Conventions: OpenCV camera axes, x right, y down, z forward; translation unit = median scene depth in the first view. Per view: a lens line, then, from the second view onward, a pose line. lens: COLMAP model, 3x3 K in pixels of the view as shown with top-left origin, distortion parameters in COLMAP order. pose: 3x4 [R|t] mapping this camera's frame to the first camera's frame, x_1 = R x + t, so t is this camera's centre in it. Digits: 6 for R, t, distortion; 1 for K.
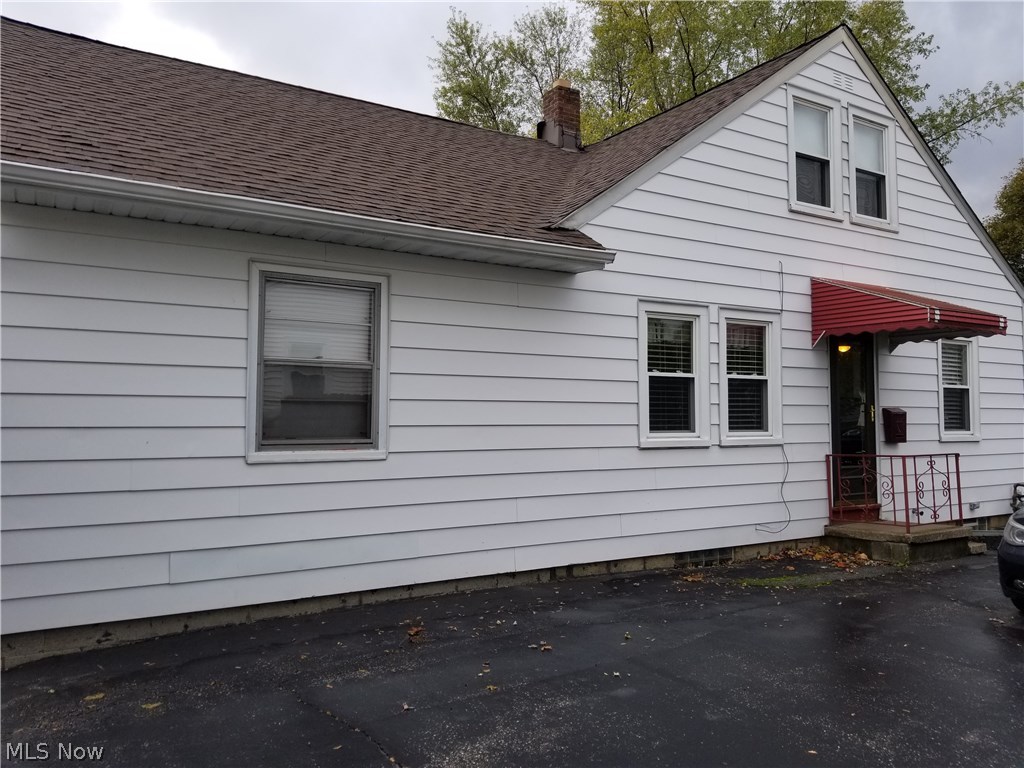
lens RADIAL K [[795.1, 0, 511.3], [0, 795.1, 364.2], [0, 0, 1]] dist [0.012325, 0.000875]
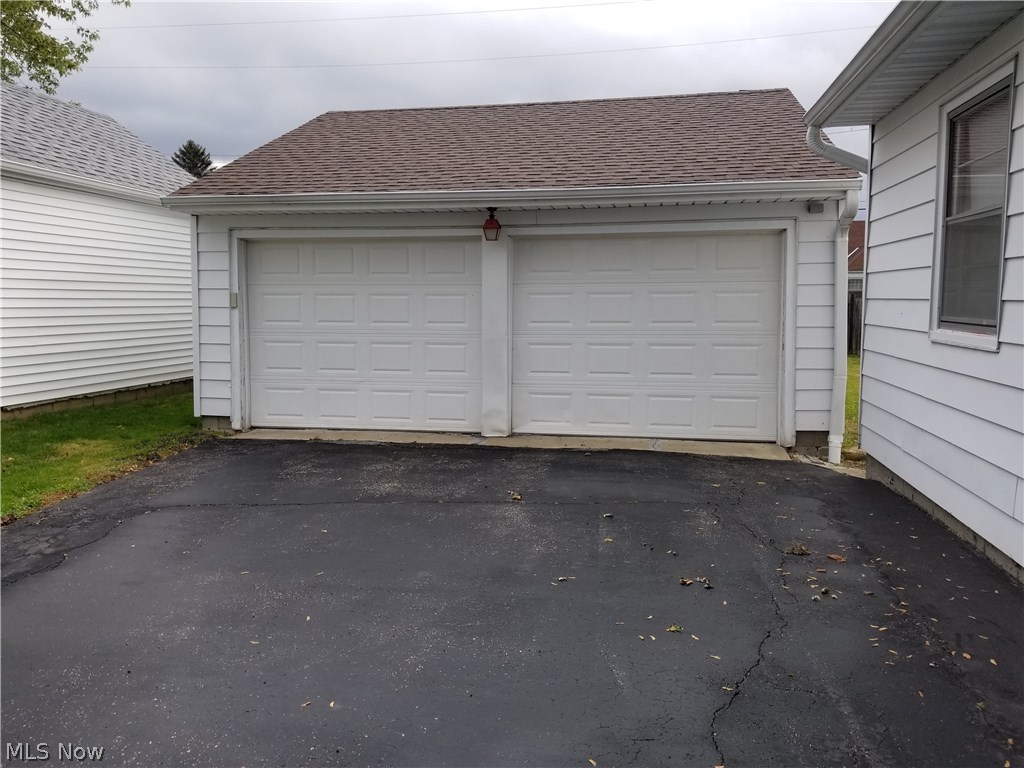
lens RADIAL K [[795.1, 0, 511.3], [0, 795.1, 364.2], [0, 0, 1]] dist [0.012325, 0.000875]
pose [[-0.668621, 0.056937, -0.741420, 0.838763], [0.045900, 0.998323, 0.035273, 0.125608], [0.742185, -0.010447, -0.670114, 1.613439]]
